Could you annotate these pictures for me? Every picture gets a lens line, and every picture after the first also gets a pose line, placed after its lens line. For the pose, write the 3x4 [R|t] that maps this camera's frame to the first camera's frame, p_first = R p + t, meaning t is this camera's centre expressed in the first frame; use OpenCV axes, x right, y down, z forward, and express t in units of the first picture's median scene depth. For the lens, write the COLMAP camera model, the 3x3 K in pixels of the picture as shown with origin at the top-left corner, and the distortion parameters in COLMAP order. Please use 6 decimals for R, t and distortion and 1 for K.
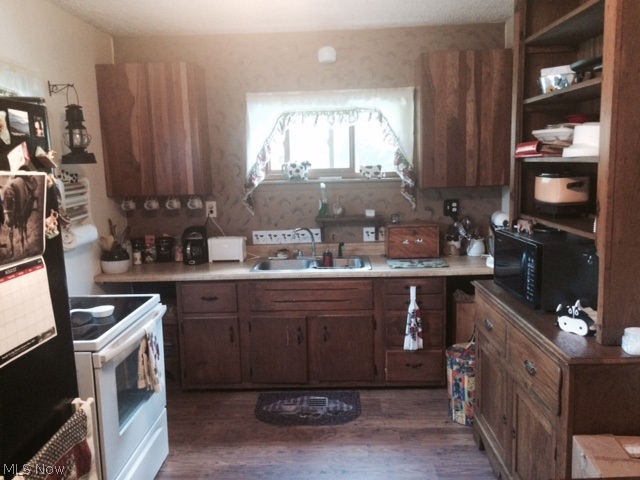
lens RADIAL K [[538.0, 0, 317.8], [0, 538.0, 243.9], [0, 0, 1]] dist [0.074176, -0.083912]
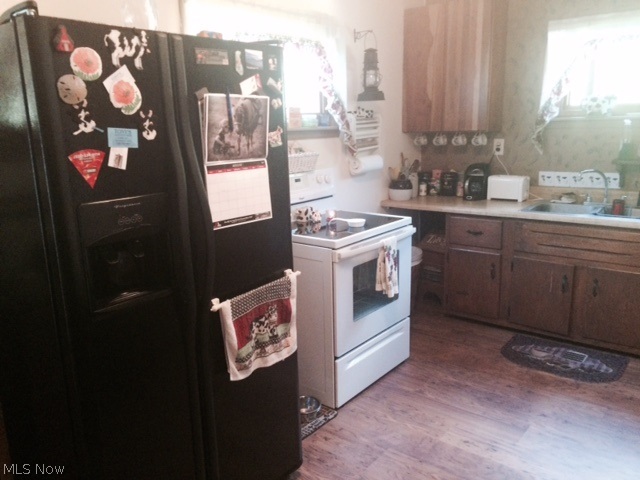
lens RADIAL K [[538.0, 0, 317.1], [0, 538.0, 243.4], [0, 0, 1]] dist [0.074176, -0.083912]
pose [[0.800973, 0.138720, -0.582408, 0.172742], [-0.083834, 0.989190, 0.120314, 0.023670], [0.592802, -0.047543, 0.803944, -0.014337]]
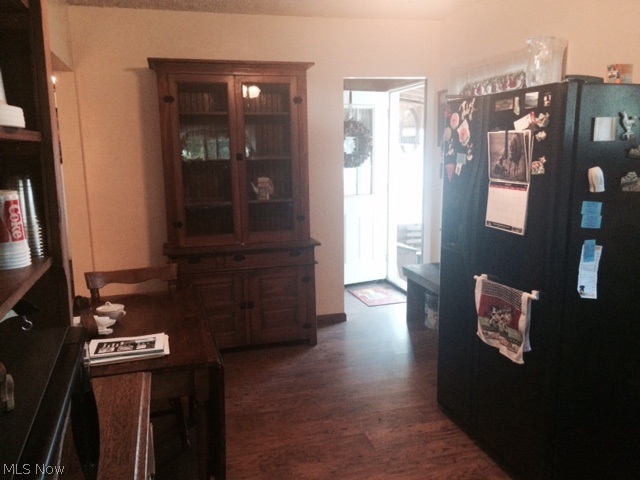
lens RADIAL K [[538.0, 0, 319.8], [0, 538.0, 237.5], [0, 0, 1]] dist [0.074176, -0.083912]
pose [[-0.949213, 0.098572, -0.298796, 0.227266], [-0.000071, 0.949590, 0.313494, -0.131730], [0.314635, 0.297594, -0.901356, 0.921705]]
